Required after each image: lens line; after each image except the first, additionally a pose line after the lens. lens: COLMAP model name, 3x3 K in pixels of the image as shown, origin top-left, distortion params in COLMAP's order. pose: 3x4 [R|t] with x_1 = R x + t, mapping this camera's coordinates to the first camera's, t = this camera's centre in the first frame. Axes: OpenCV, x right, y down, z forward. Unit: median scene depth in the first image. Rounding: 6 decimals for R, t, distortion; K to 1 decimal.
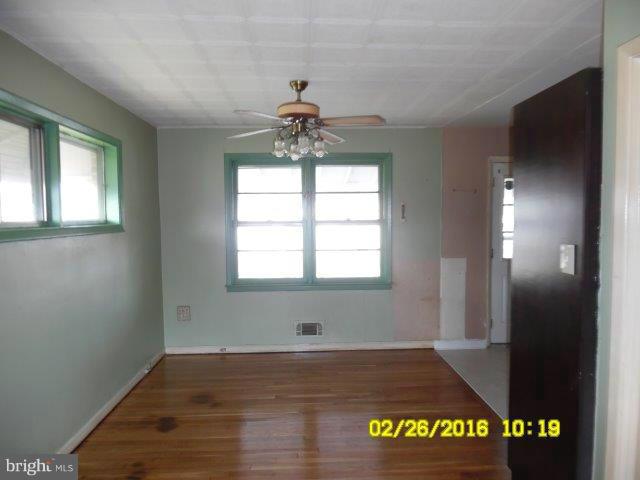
lens RADIAL K [[452.5, 0, 335.0], [0, 452.5, 229.7], [0, 0, 1]] dist [-0.006356, 0.002125]
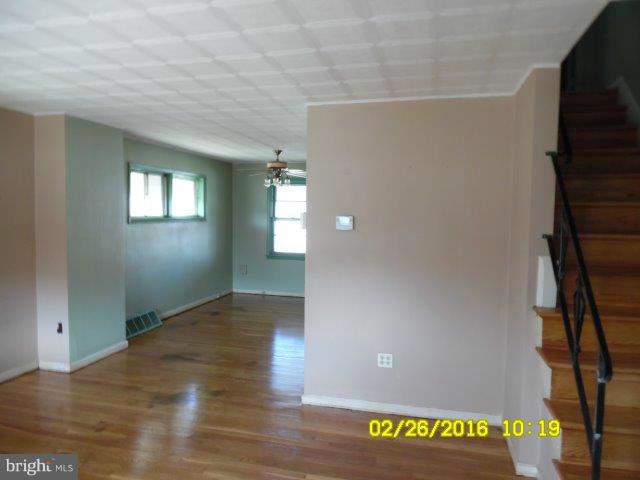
lens RADIAL K [[452.5, 0, 319.3], [0, 452.5, 238.9], [0, 0, 1]] dist [-0.006356, 0.002125]
pose [[0.949581, 0.052571, -0.309083, 0.502181], [-0.042337, 0.998313, 0.039729, -0.013690], [0.310650, -0.024641, 0.950205, -0.590955]]
